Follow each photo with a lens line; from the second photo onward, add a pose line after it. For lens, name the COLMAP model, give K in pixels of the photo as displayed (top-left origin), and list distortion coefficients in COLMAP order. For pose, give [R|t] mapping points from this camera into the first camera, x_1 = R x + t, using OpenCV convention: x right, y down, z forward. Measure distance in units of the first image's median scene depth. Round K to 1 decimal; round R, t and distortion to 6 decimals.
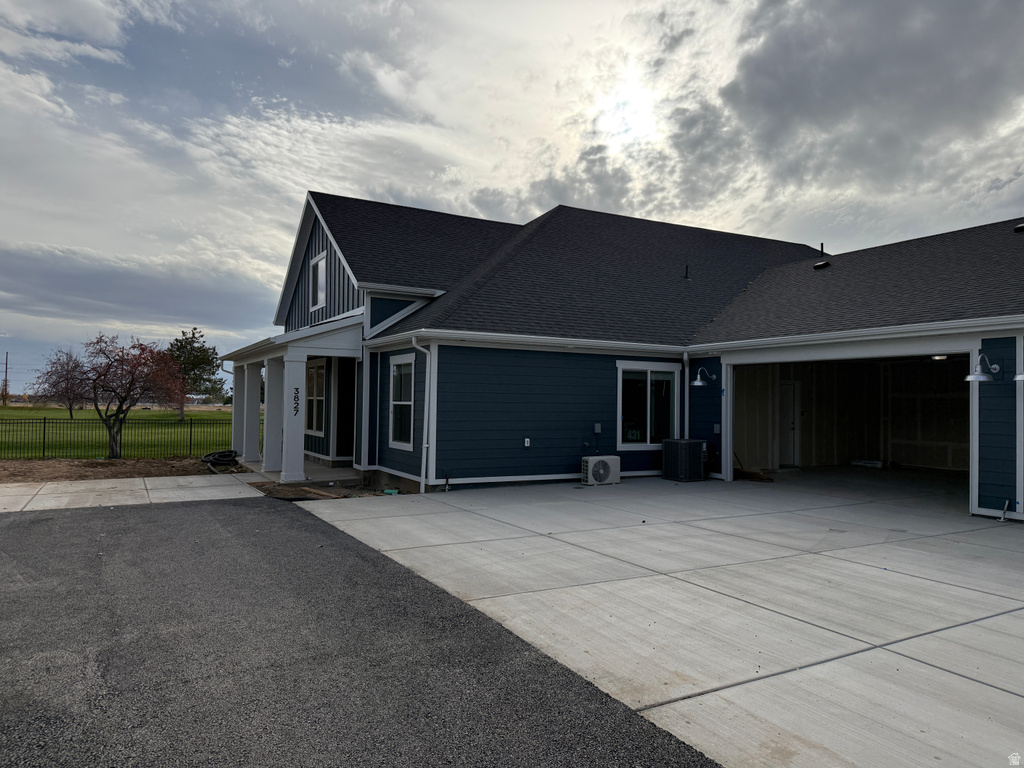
lens RADIAL K [[716.7, 0, 509.3], [0, 716.7, 381.8], [0, 0, 1]] dist [0.004532, -0.020349]
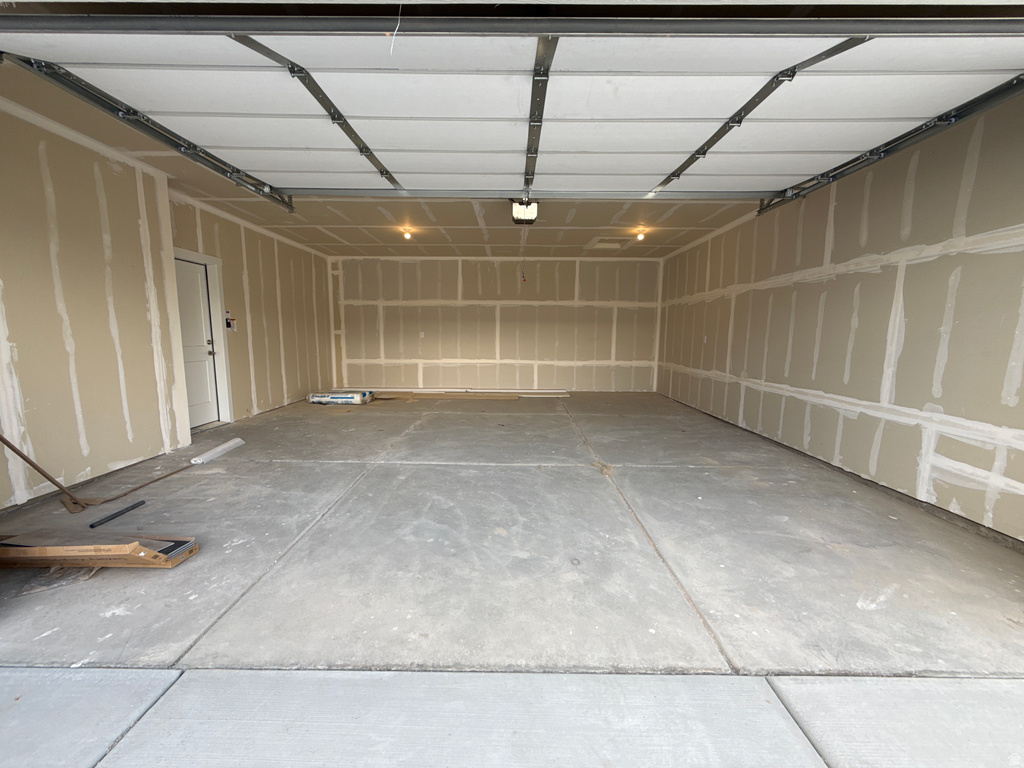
lens RADIAL K [[408.5, 0, 506.5], [0, 408.5, 382.0], [0, 0, 1]] dist [0.000054, 0.000400]
pose [[0.477407, -0.114404, 0.871203, 0.237581], [-0.030095, 0.988777, 0.146335, 0.036709], [-0.878167, -0.096080, 0.468607, 0.670537]]
